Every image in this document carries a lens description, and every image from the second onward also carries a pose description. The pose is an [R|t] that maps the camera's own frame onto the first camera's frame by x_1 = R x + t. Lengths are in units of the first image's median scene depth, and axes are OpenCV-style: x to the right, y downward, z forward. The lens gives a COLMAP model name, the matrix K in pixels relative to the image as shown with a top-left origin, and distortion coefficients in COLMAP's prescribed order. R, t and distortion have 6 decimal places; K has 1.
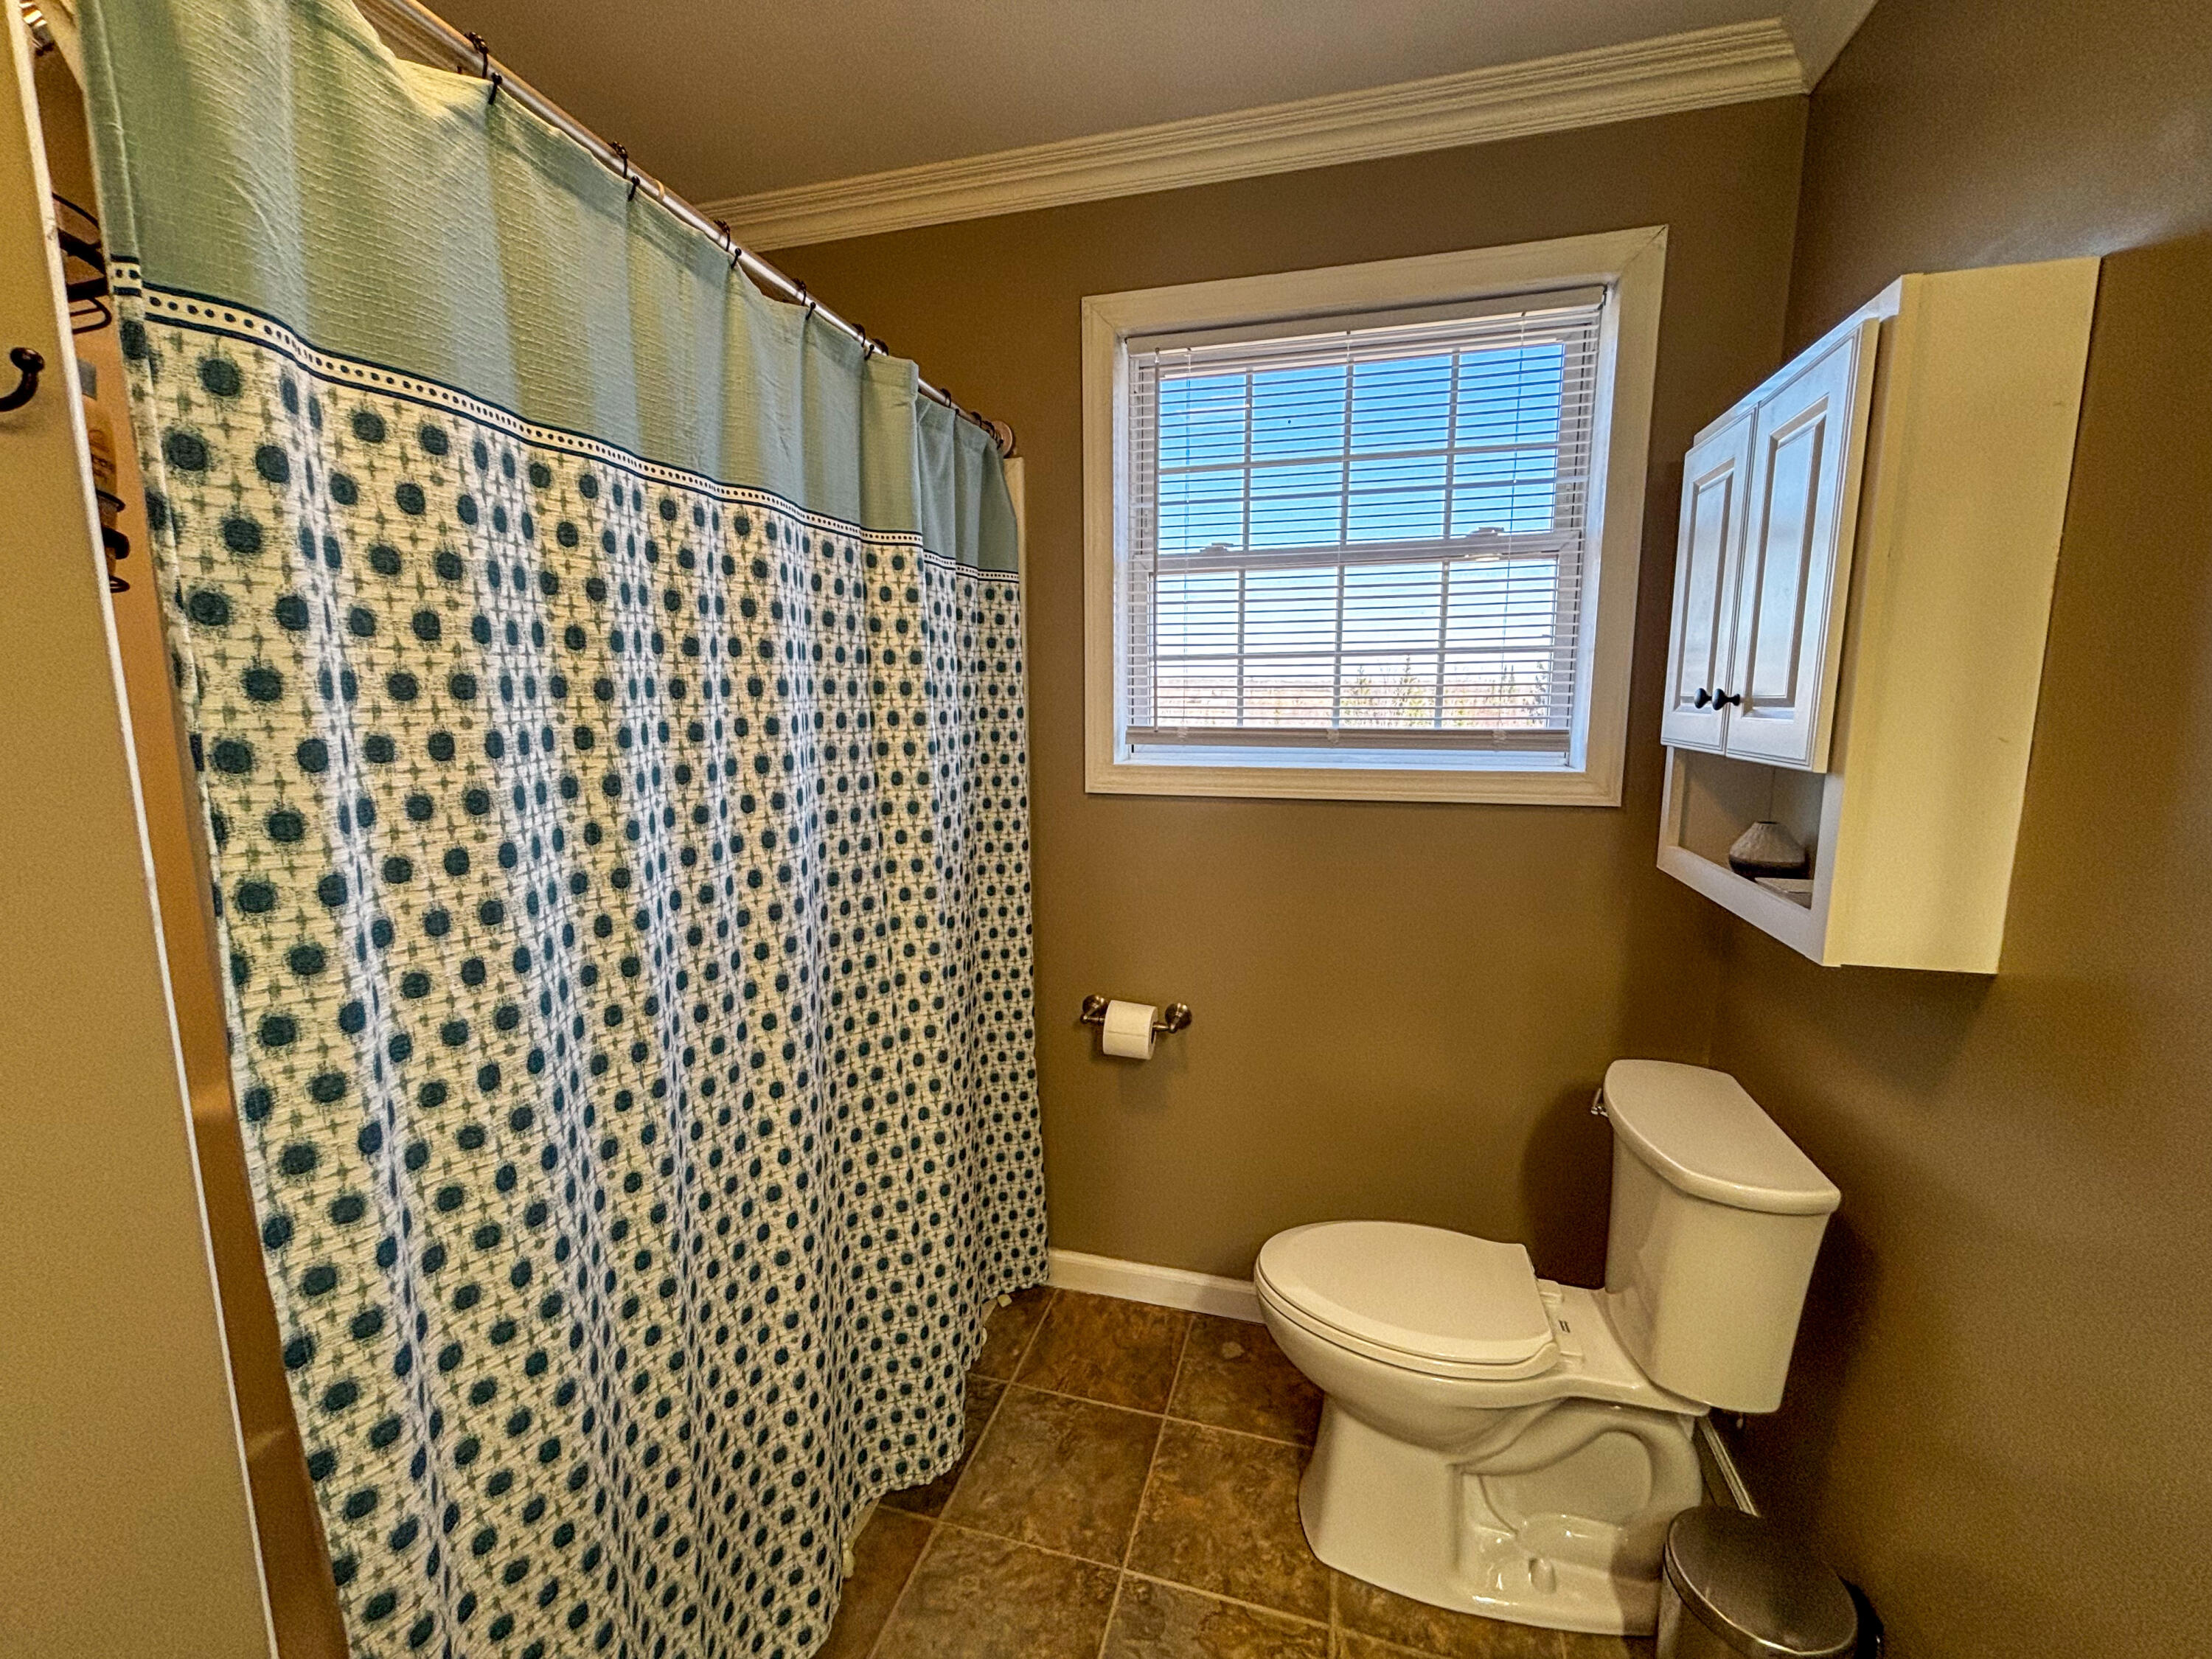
lens RADIAL K [[898.0, 0, 1119.7], [0, 898.0, 820.7], [0, 0, 1]] dist [0.001983, -0.000099]
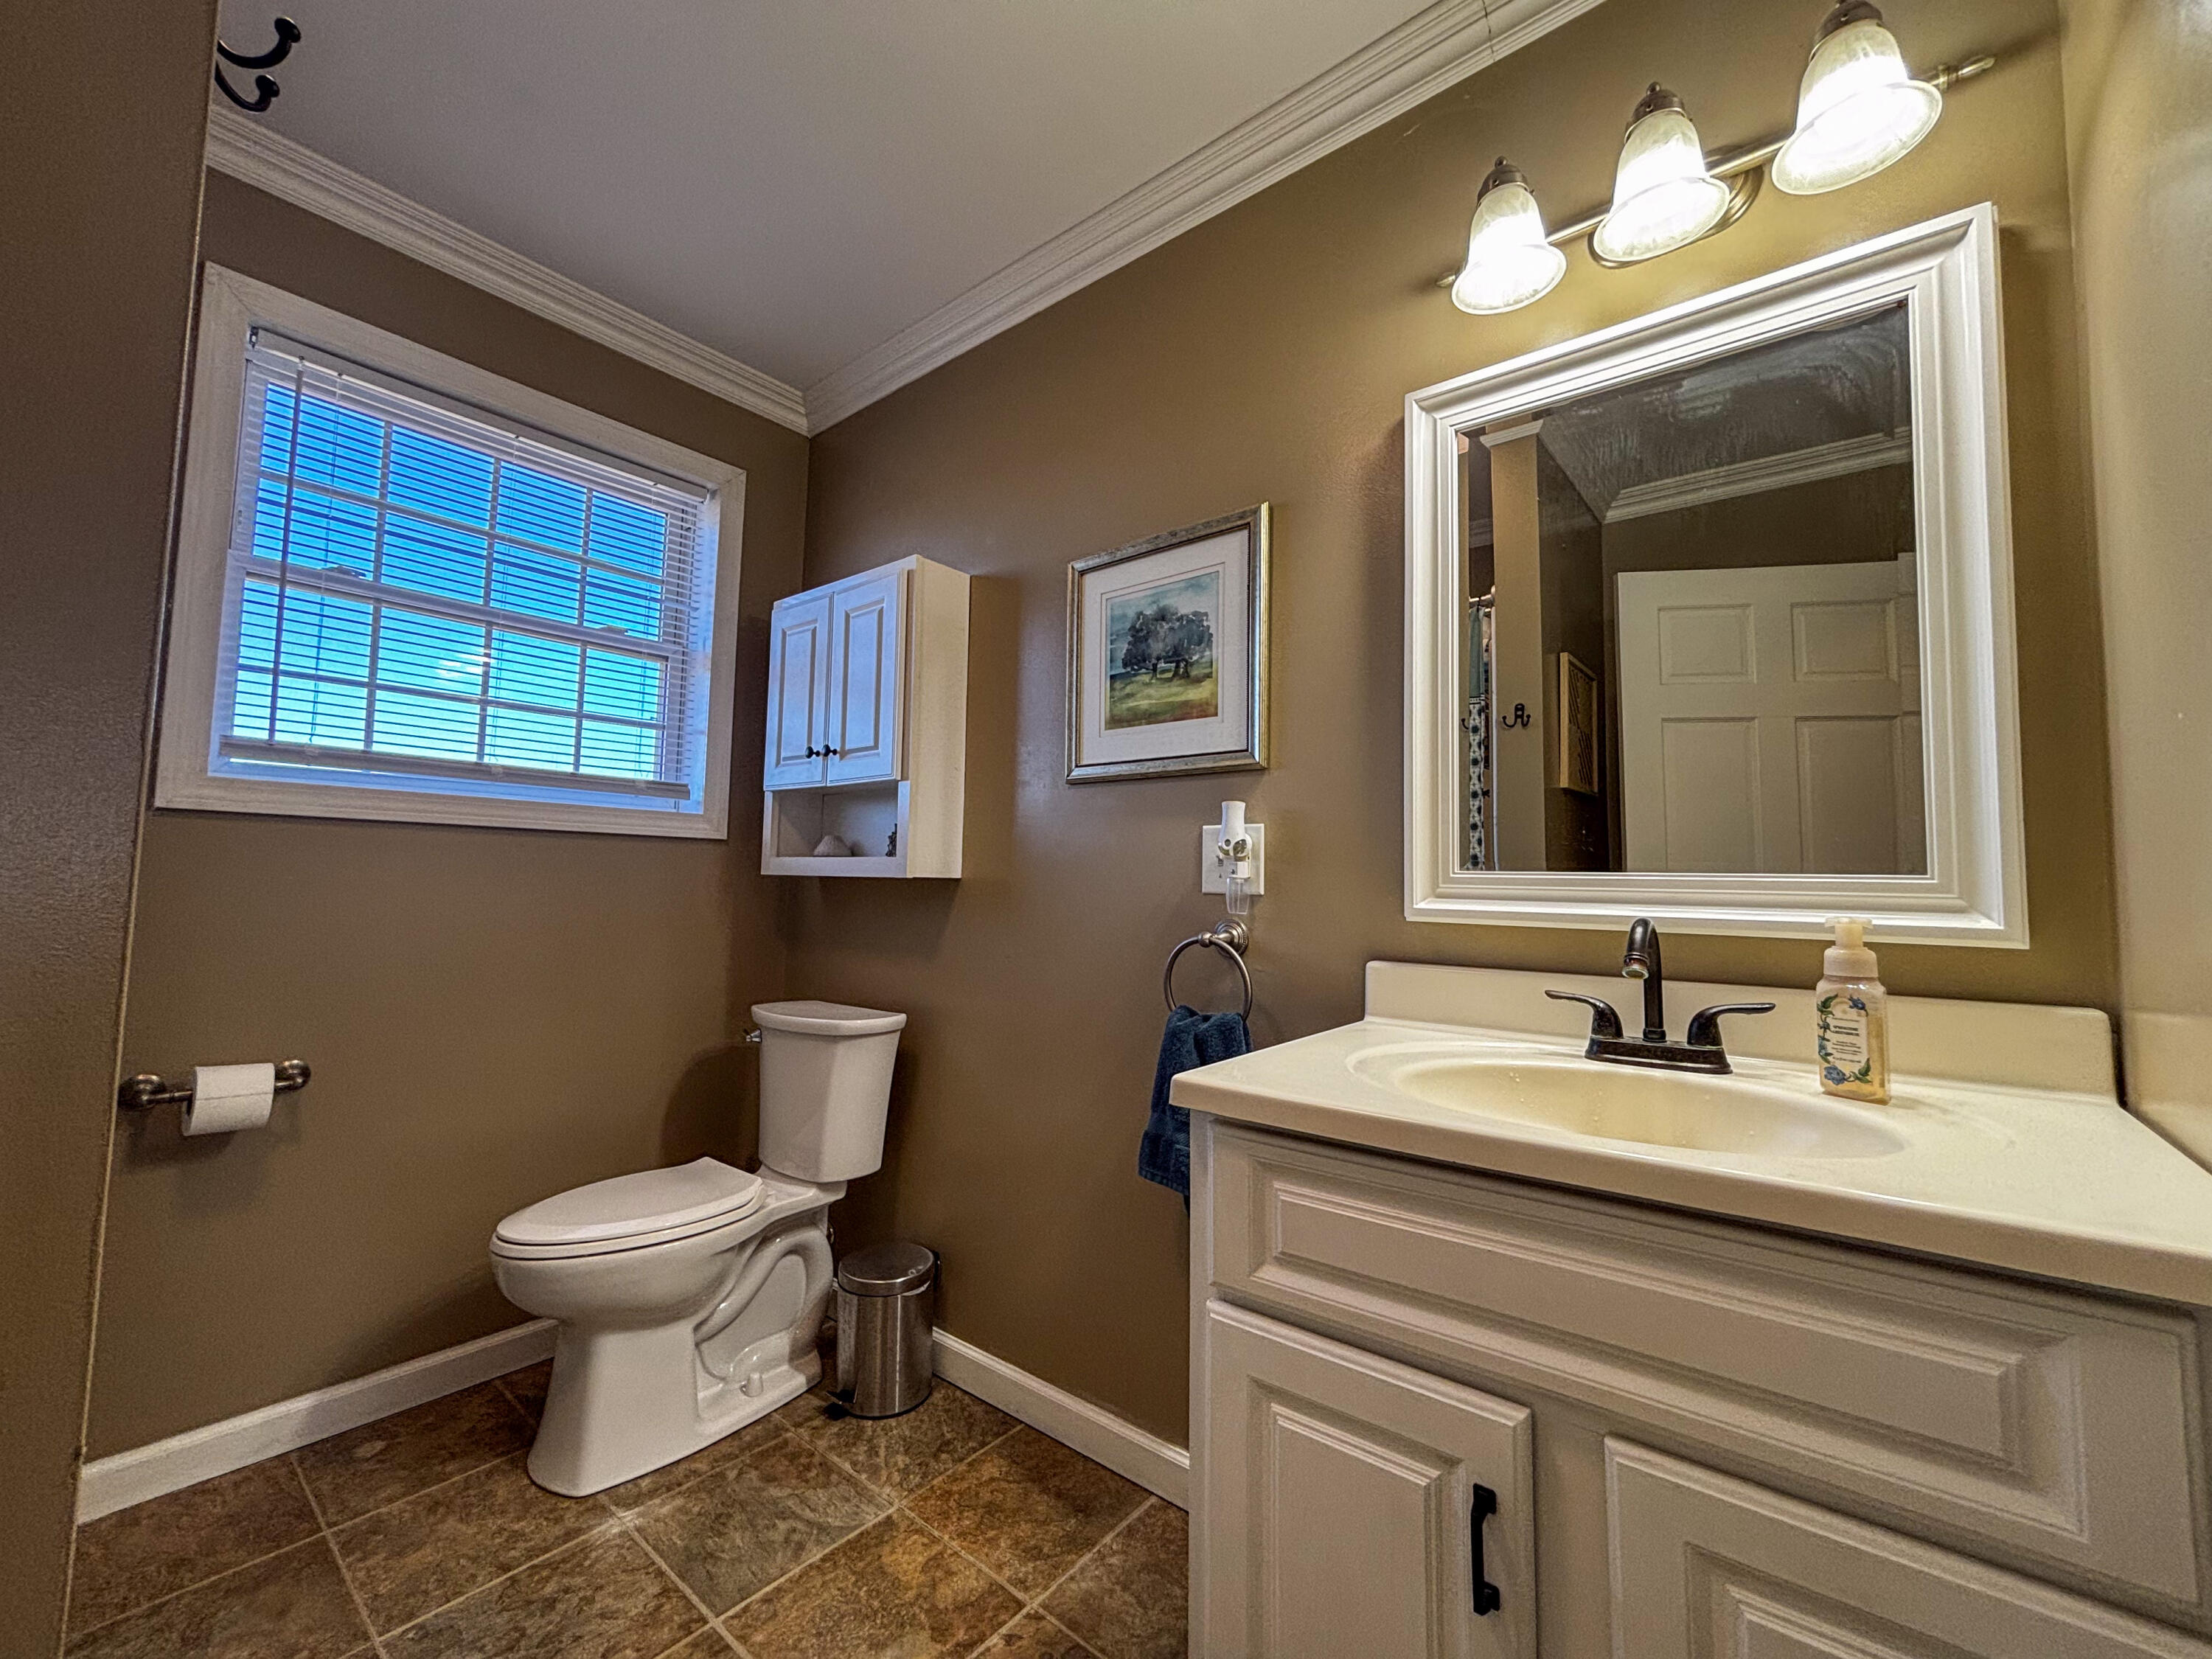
lens RADIAL K [[898.0, 0, 1104.2], [0, 898.0, 827.4], [0, 0, 1]] dist [0.001983, -0.000099]
pose [[0.410170, 0.065162, 0.909678, -0.561140], [0.109071, 0.986781, -0.119865, 0.229914], [-0.905463, 0.148385, 0.397641, -0.119414]]
